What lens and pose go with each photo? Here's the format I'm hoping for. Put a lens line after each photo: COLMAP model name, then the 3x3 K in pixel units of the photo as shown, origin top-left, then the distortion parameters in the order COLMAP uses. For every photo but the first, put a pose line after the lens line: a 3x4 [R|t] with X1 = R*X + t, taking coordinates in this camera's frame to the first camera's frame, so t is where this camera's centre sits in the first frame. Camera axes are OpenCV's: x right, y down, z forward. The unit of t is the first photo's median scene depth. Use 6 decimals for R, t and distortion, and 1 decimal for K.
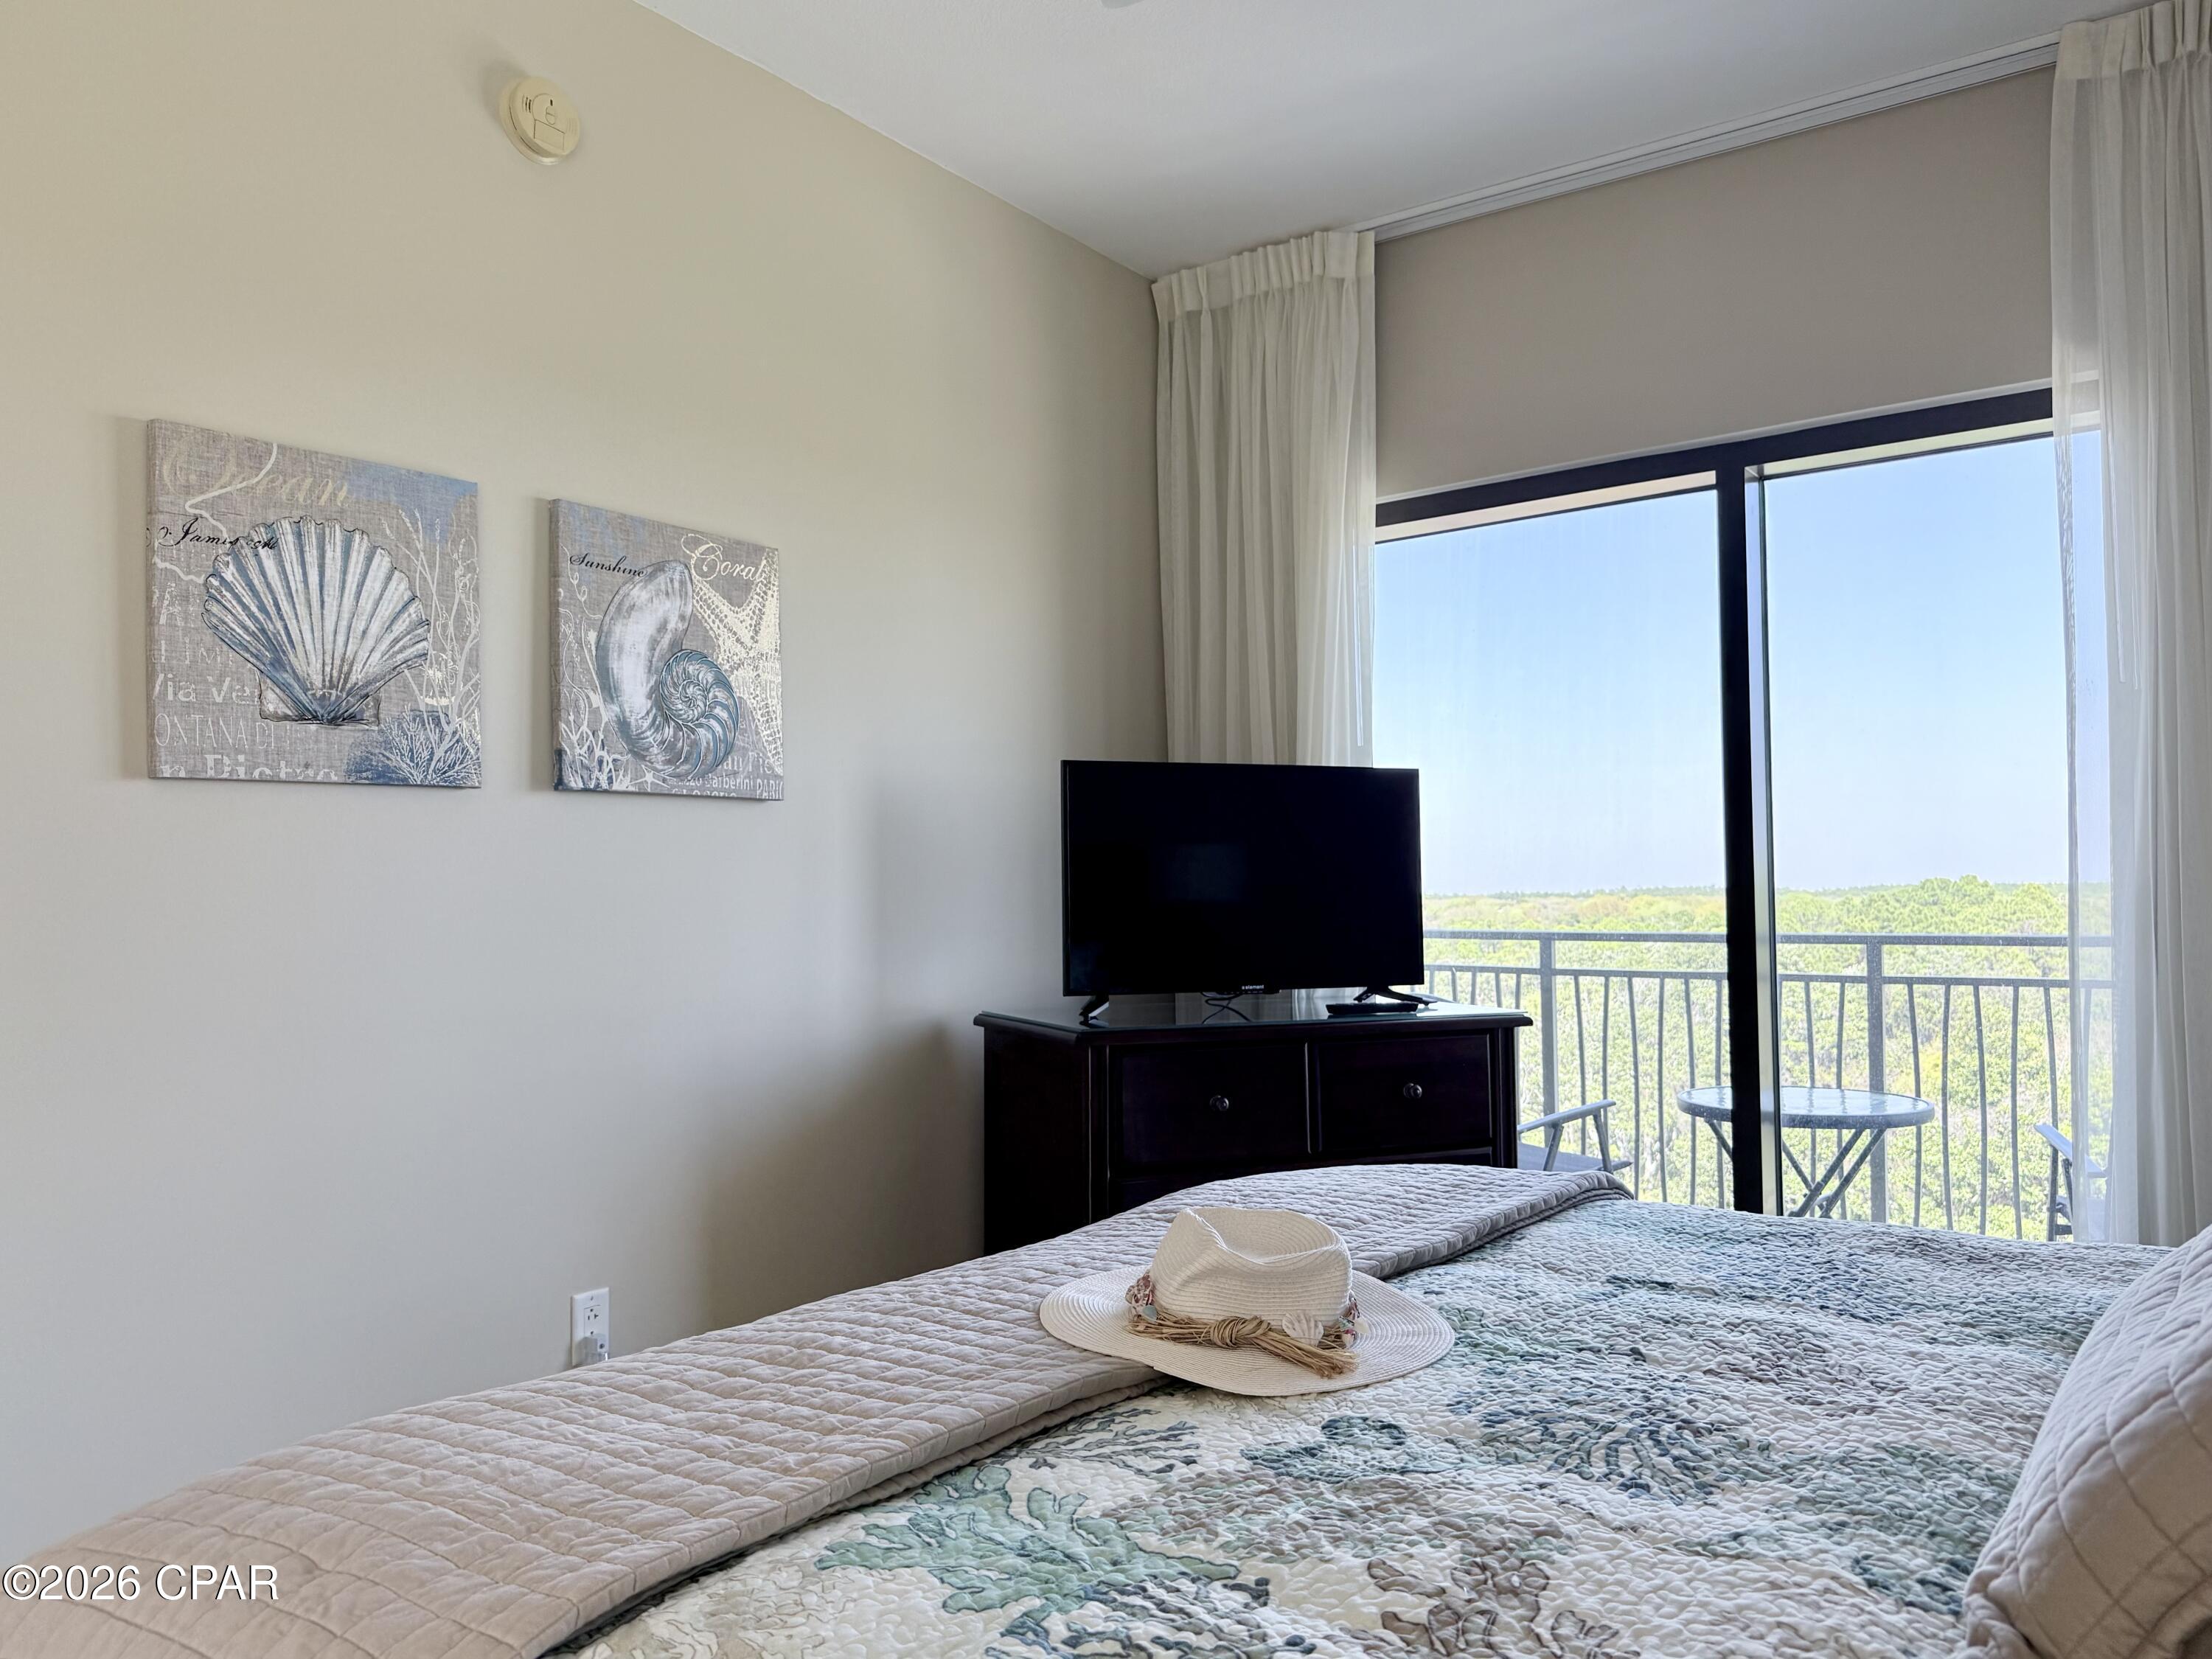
lens RADIAL K [[1639.9, 0, 1106.0], [0, 1639.9, 829.5], [0, 0, 1]] dist [0.076719, -0.100186]
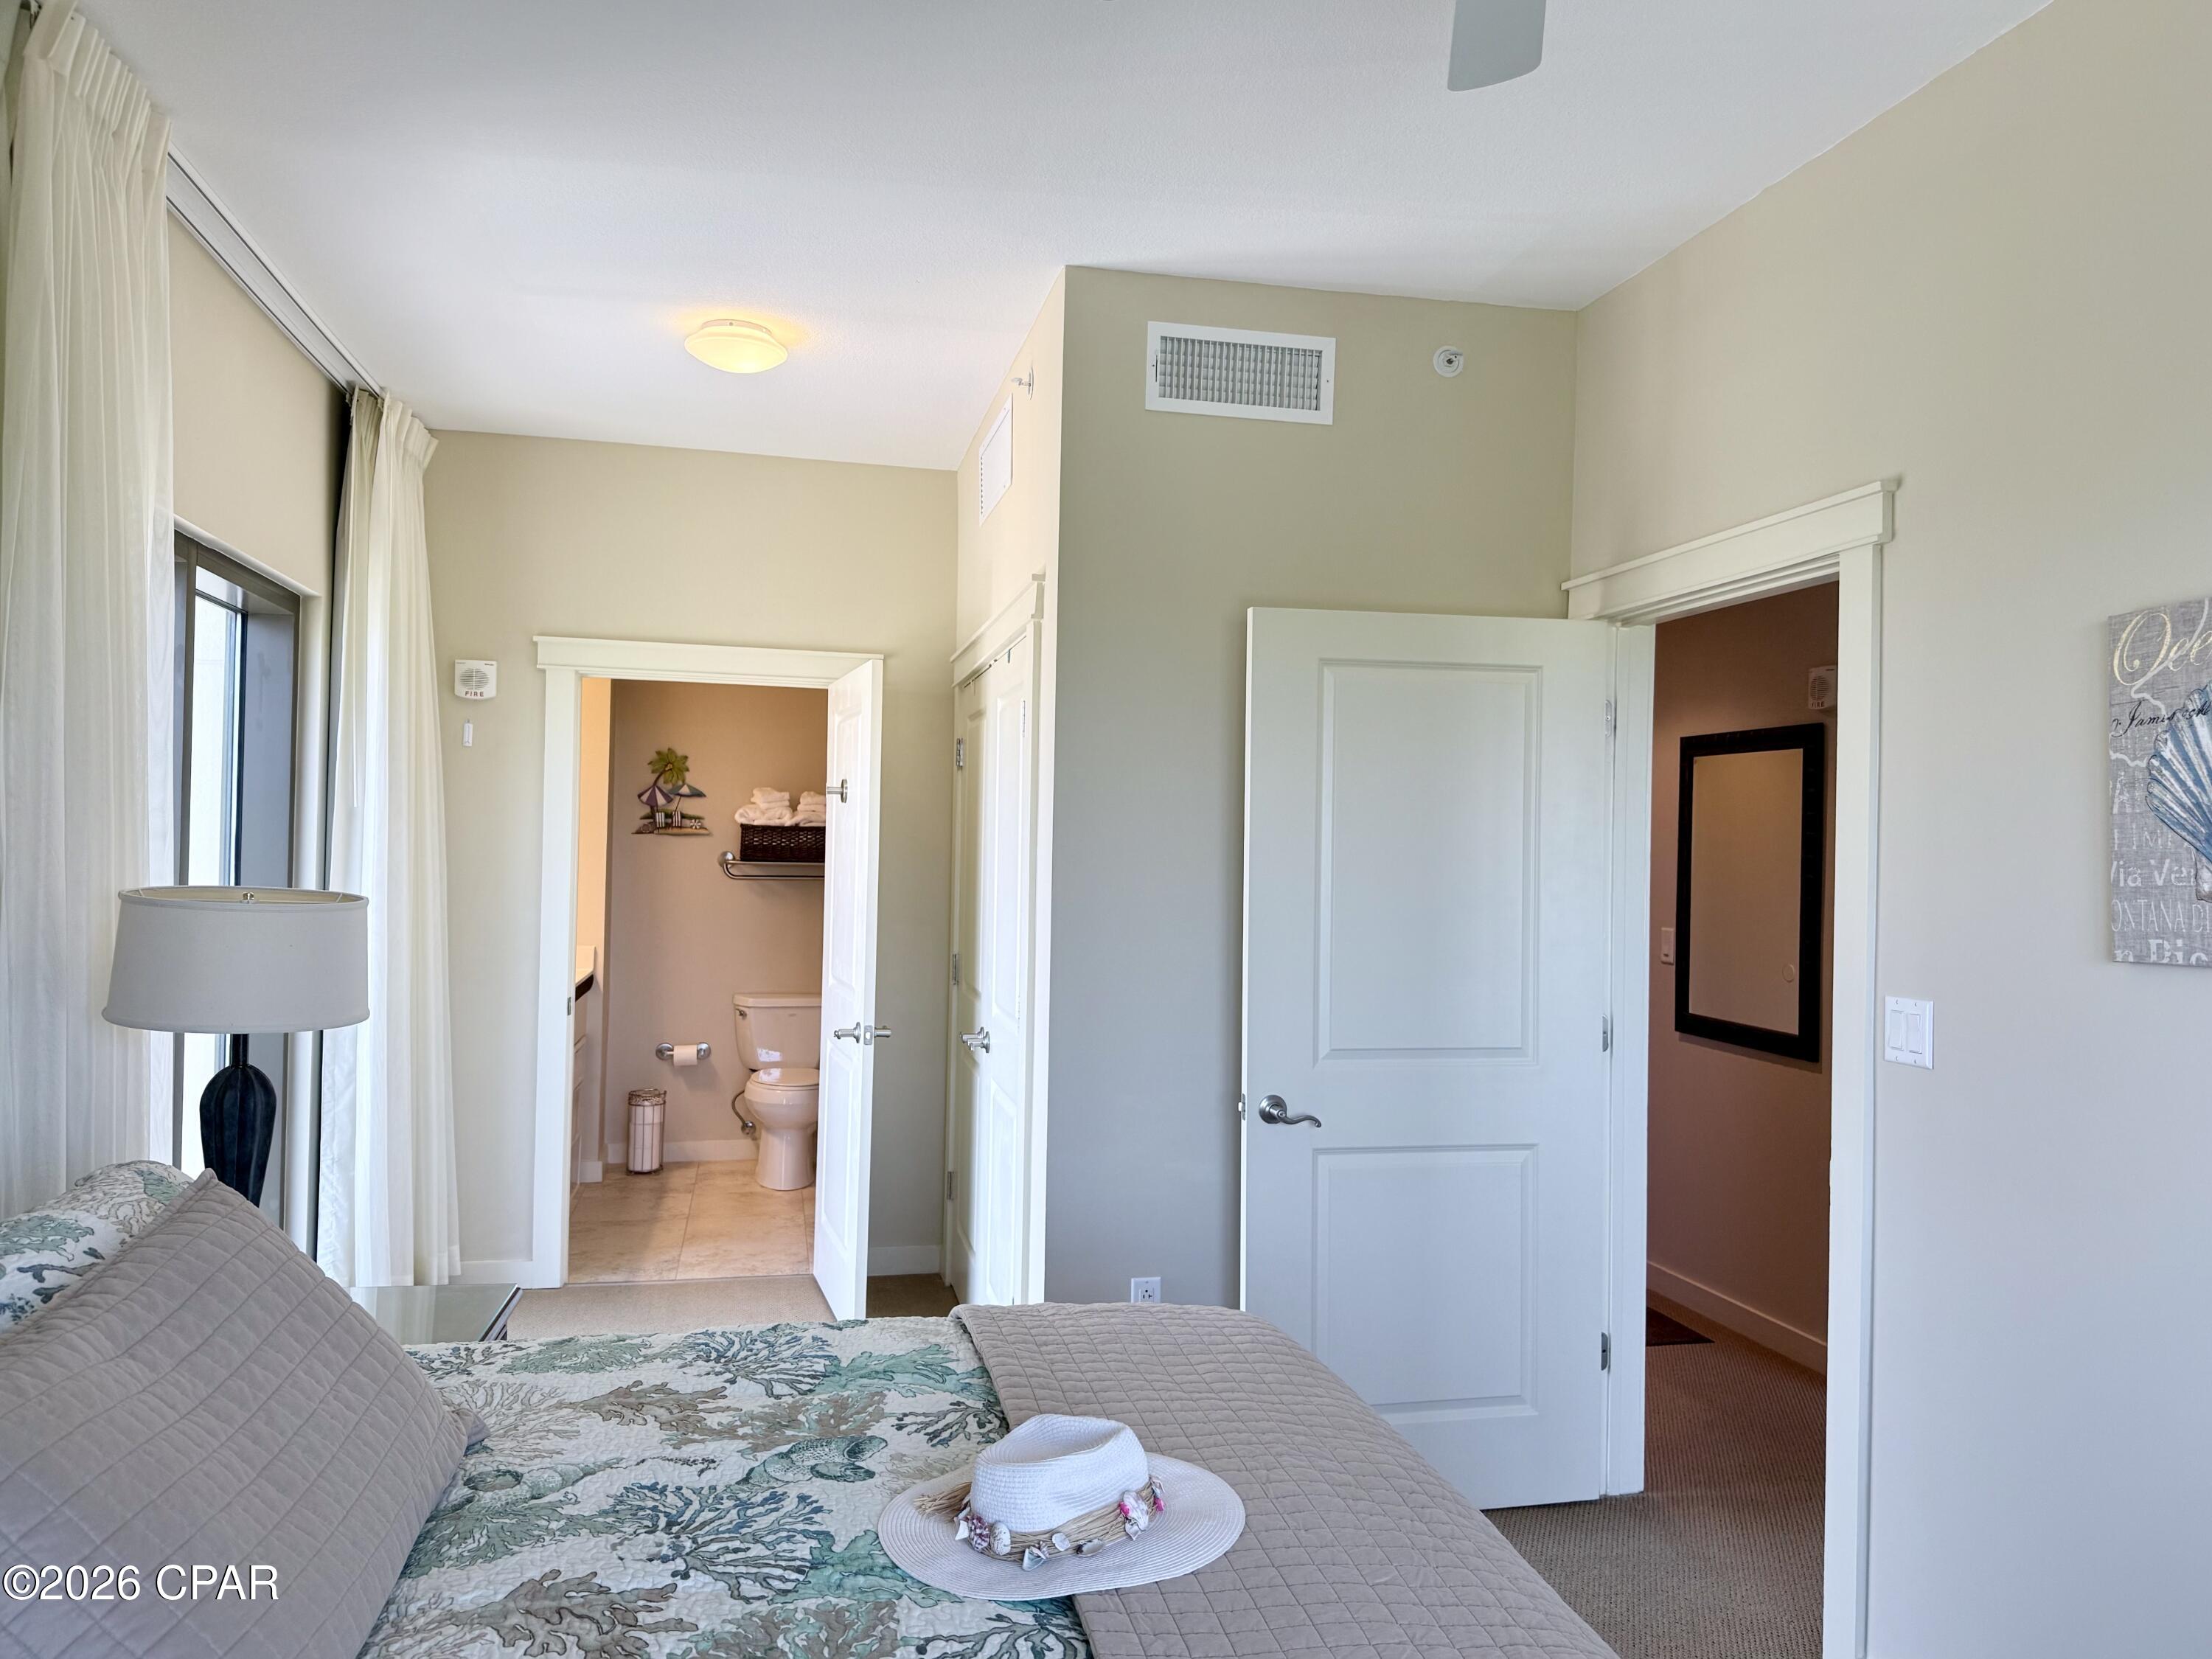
lens RADIAL K [[1639.9, 0, 1106.0], [0, 1639.9, 829.5], [0, 0, 1]] dist [0.076719, -0.100186]
pose [[-0.674706, -0.011771, -0.737993, 0.605007], [0.018834, 0.999273, -0.033157, -0.088715], [0.737846, -0.036270, -0.673994, 1.204062]]
